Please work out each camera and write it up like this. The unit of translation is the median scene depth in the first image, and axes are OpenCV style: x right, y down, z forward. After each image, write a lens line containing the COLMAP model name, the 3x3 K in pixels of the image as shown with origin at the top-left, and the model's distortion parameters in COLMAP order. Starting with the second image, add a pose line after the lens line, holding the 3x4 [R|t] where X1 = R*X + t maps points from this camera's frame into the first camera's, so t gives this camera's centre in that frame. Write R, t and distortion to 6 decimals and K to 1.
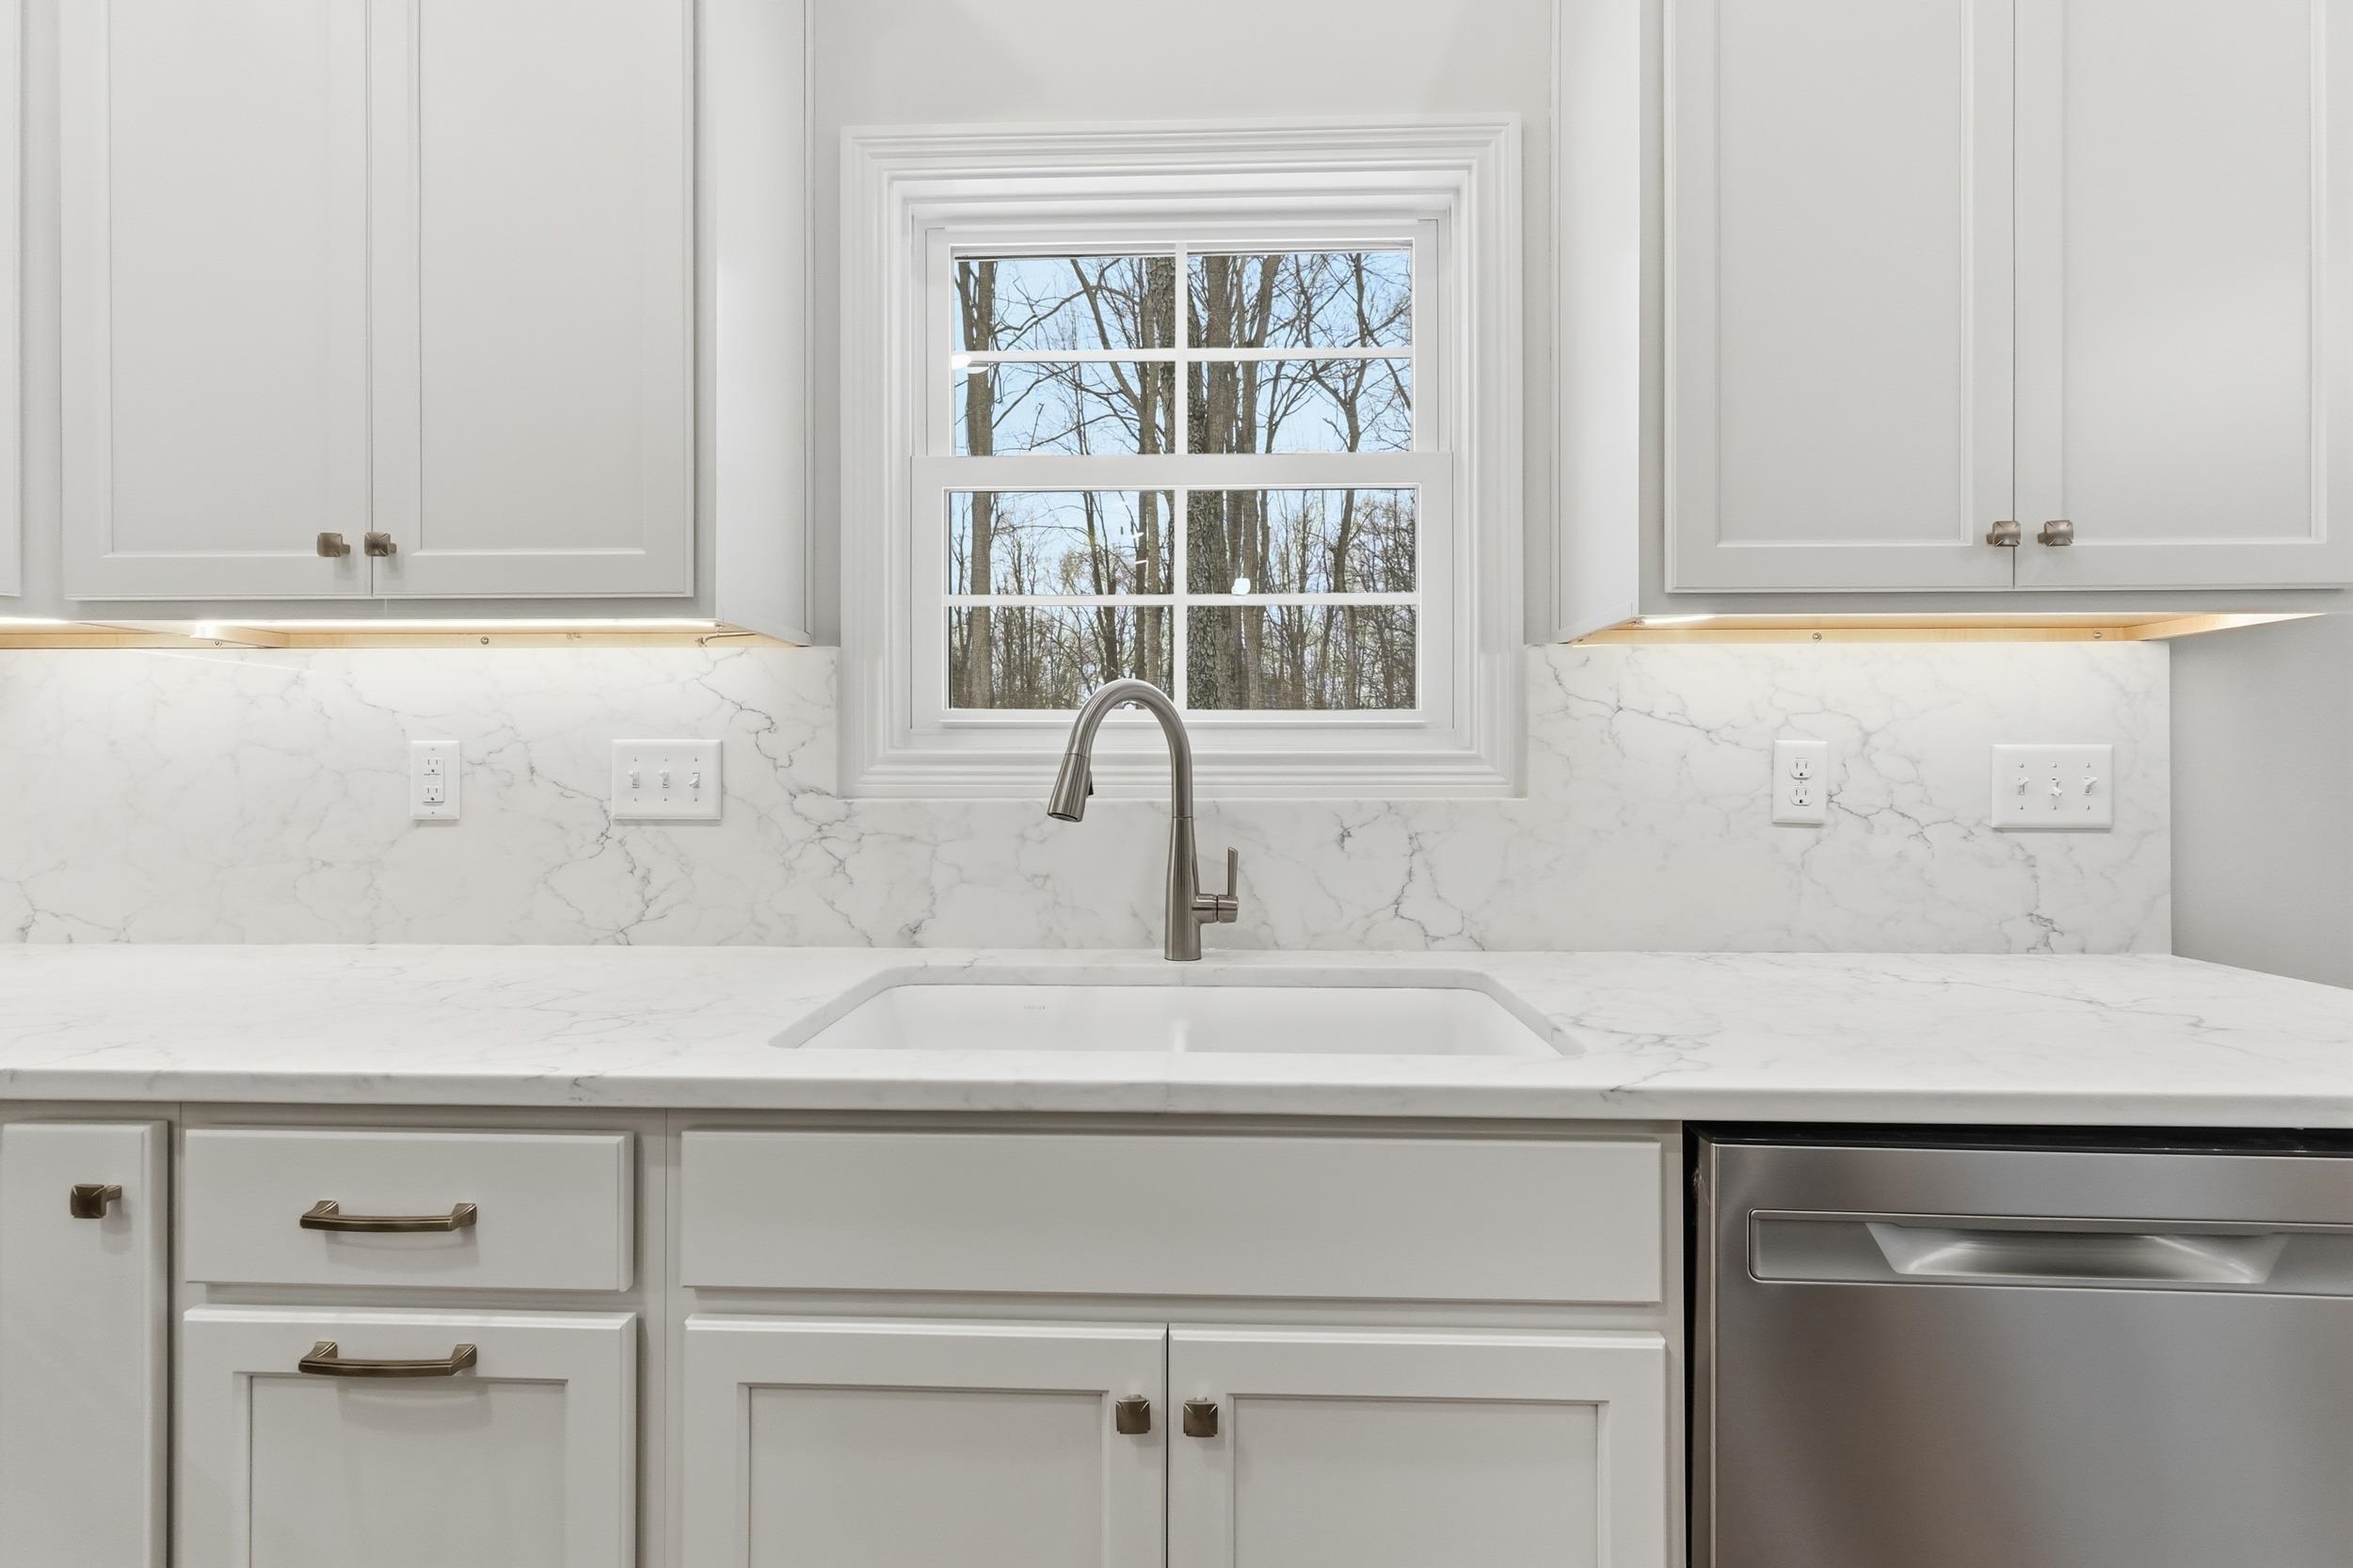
lens RADIAL K [[996.9, 0, 1173.4], [0, 996.9, 774.2], [0, 0, 1]] dist [0.000427, 0.000699]
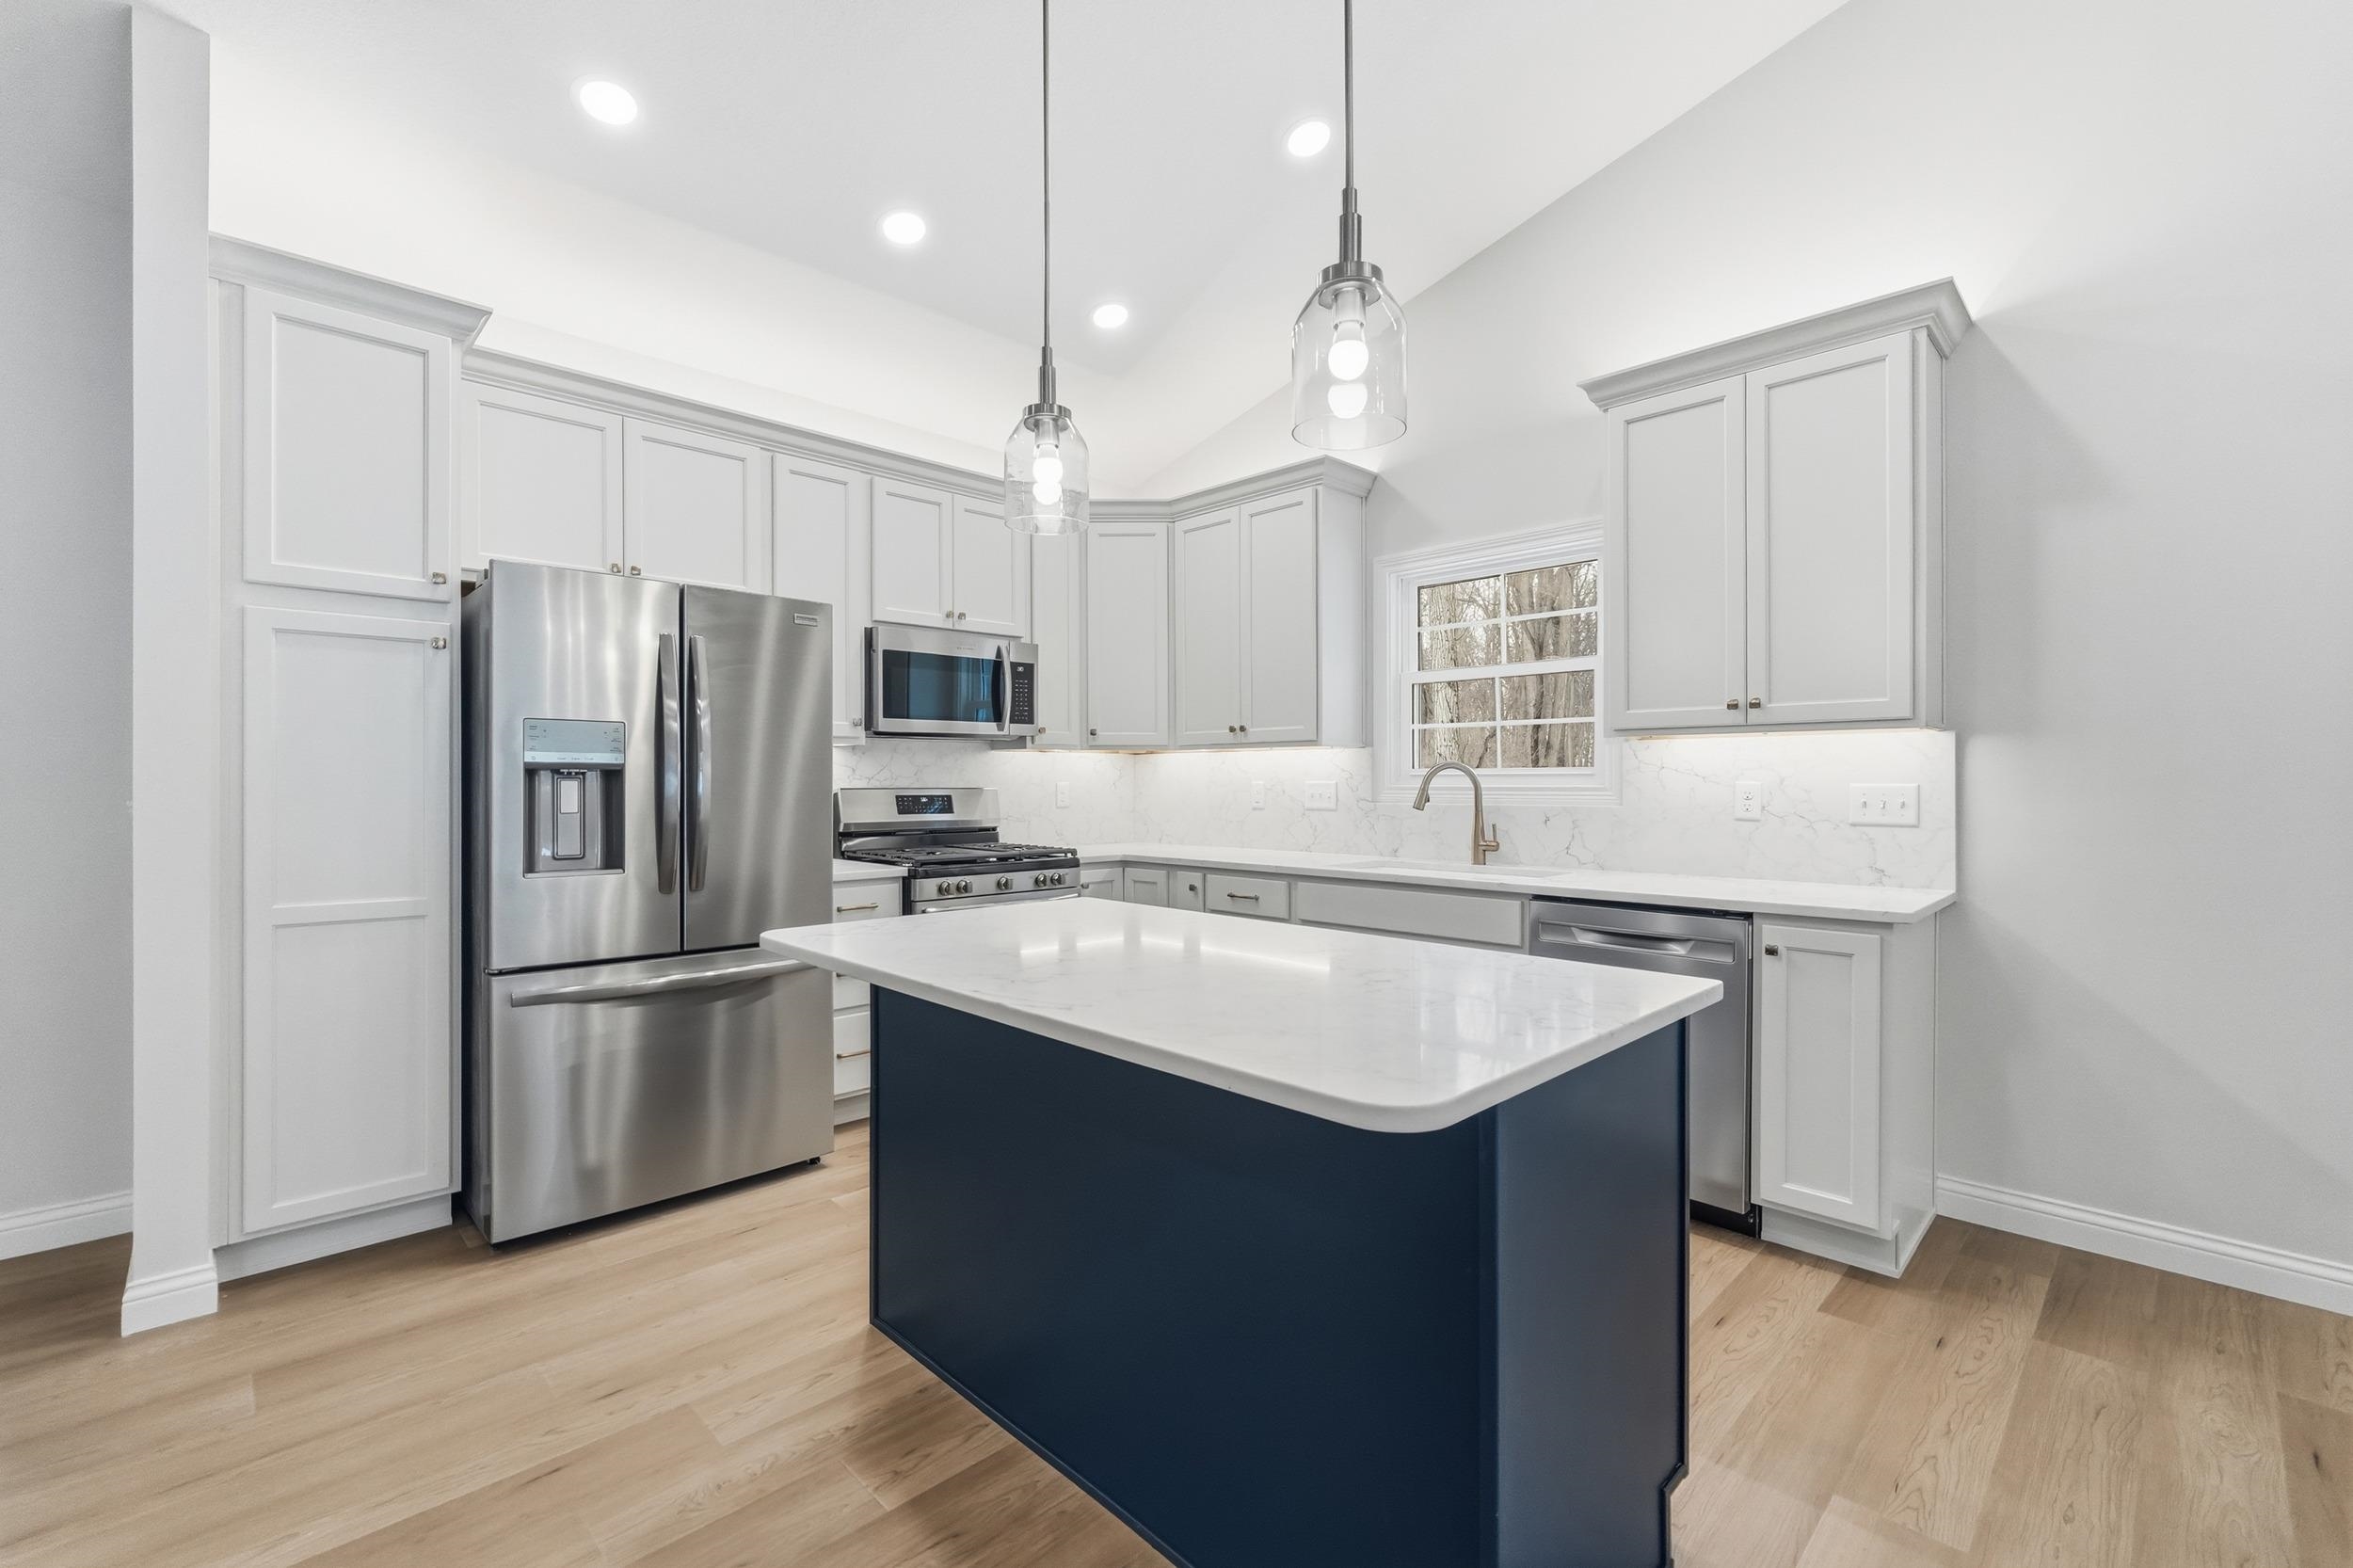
lens RADIAL K [[1001.3, 0, 1177.8], [0, 1001.3, 781.1], [0, 0, 1]] dist [-0.001459, 0.000064]
pose [[0.729715, -0.001089, -0.683750, 1.241394], [-0.000873, 0.999996, -0.002524, -0.028691], [0.683751, 0.002439, 0.729712, -1.481920]]
